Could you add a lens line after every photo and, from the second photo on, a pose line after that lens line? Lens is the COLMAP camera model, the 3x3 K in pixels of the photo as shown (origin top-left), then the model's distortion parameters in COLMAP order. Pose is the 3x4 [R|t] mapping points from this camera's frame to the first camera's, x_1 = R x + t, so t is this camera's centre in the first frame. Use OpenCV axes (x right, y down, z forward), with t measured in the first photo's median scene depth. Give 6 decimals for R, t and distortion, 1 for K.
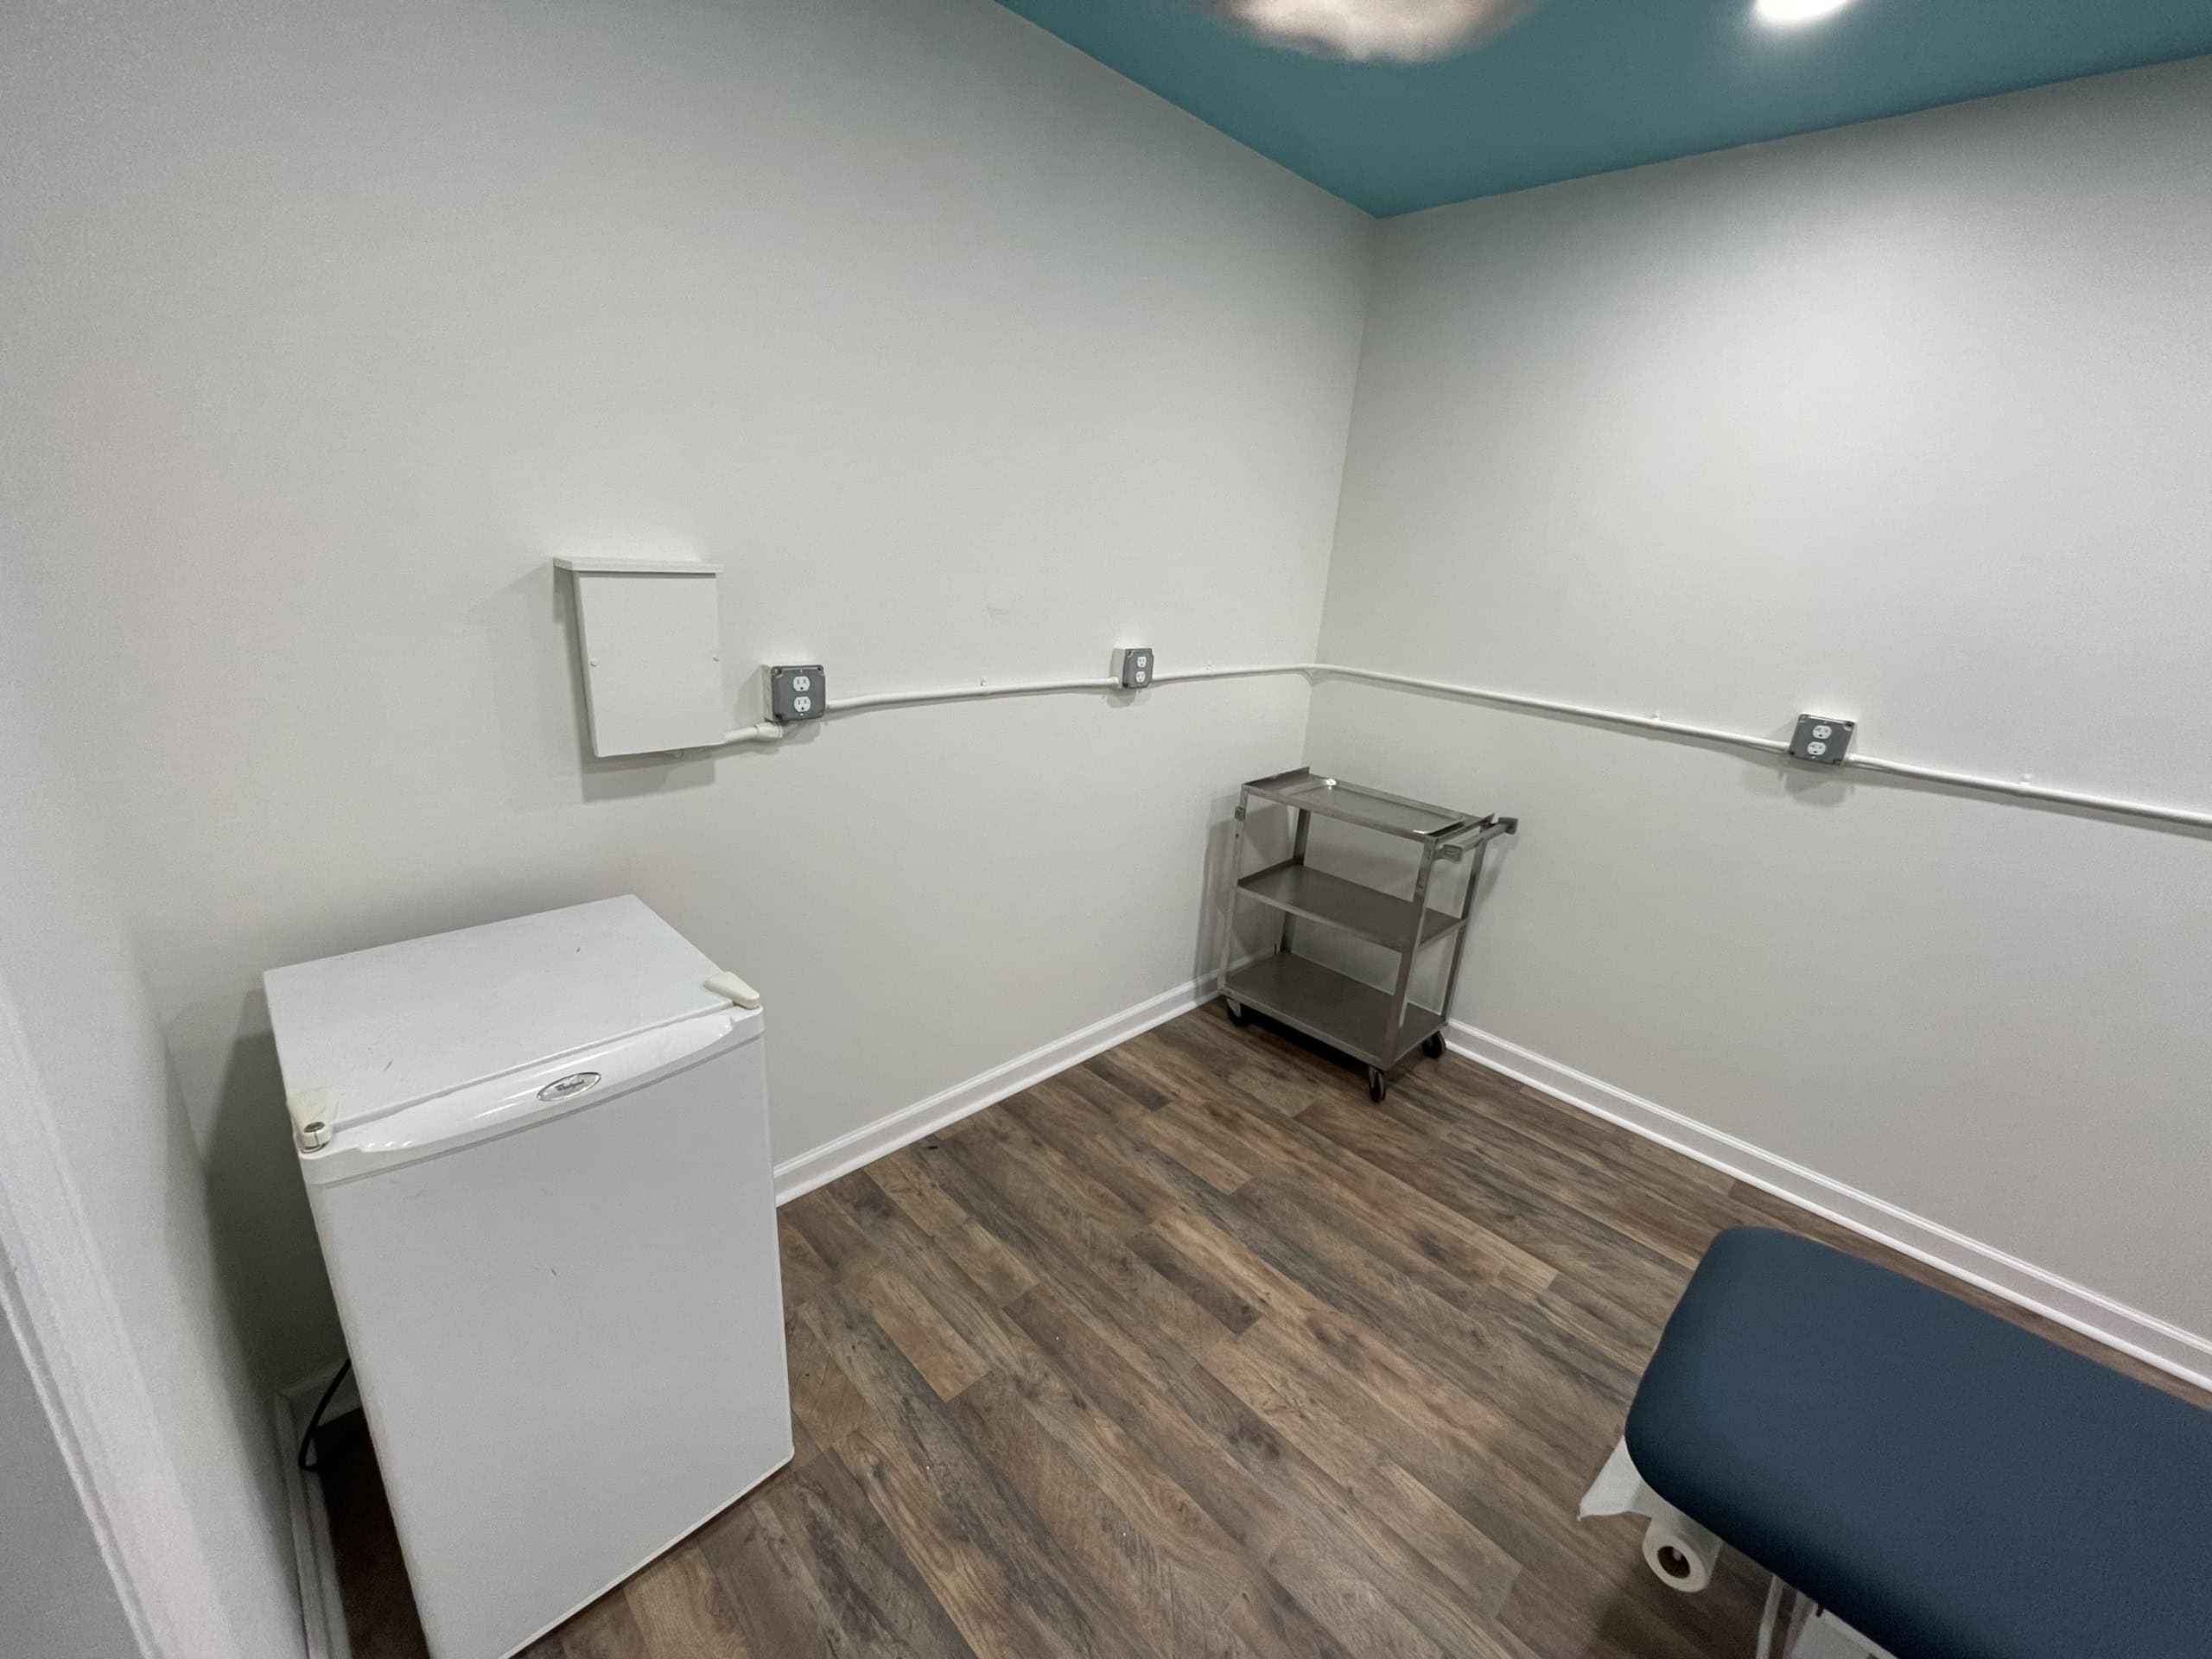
lens RADIAL K [[895.6, 0, 1107.7], [0, 895.6, 829.0], [0, 0, 1]] dist [-0.001986, -0.000258]
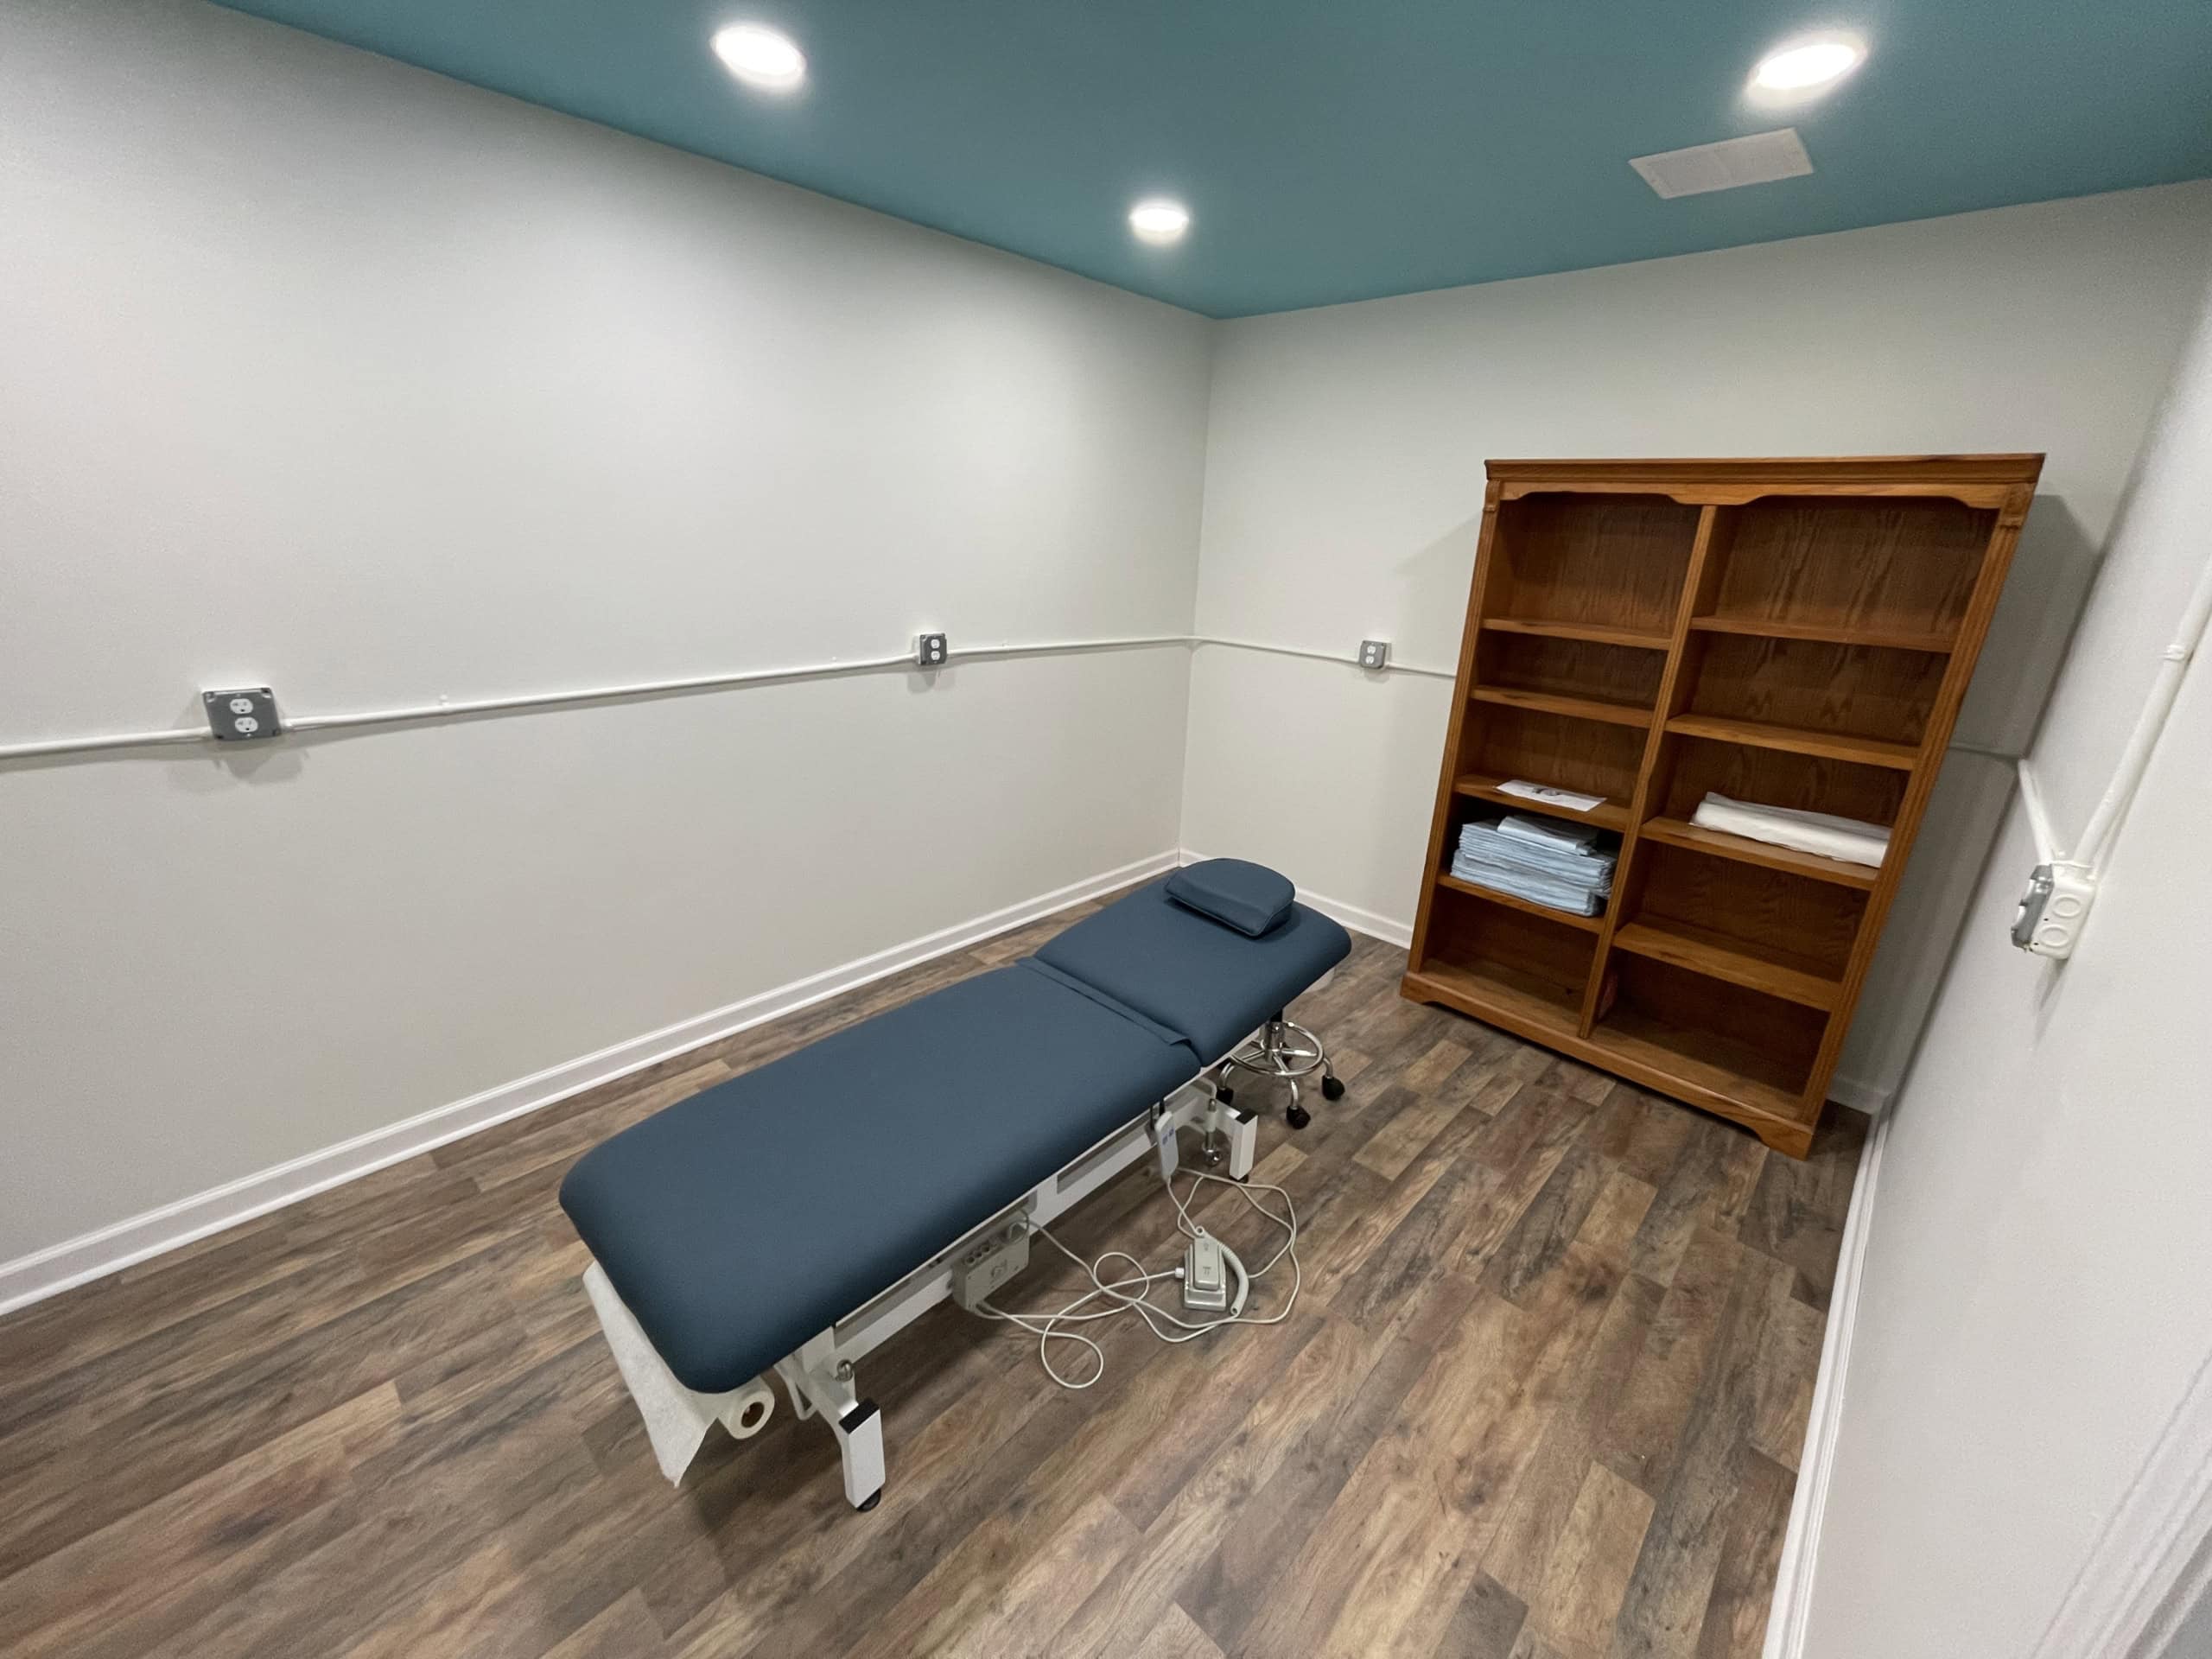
lens RADIAL K [[895.6, 0, 1113.4], [0, 895.6, 829.4], [0, 0, 1]] dist [-0.001986, -0.000258]
pose [[-0.031736, -0.394505, 0.918346, -0.091131], [0.273196, 0.880396, 0.387643, -0.107135], [-0.961435, 0.263191, 0.079836, 0.128047]]
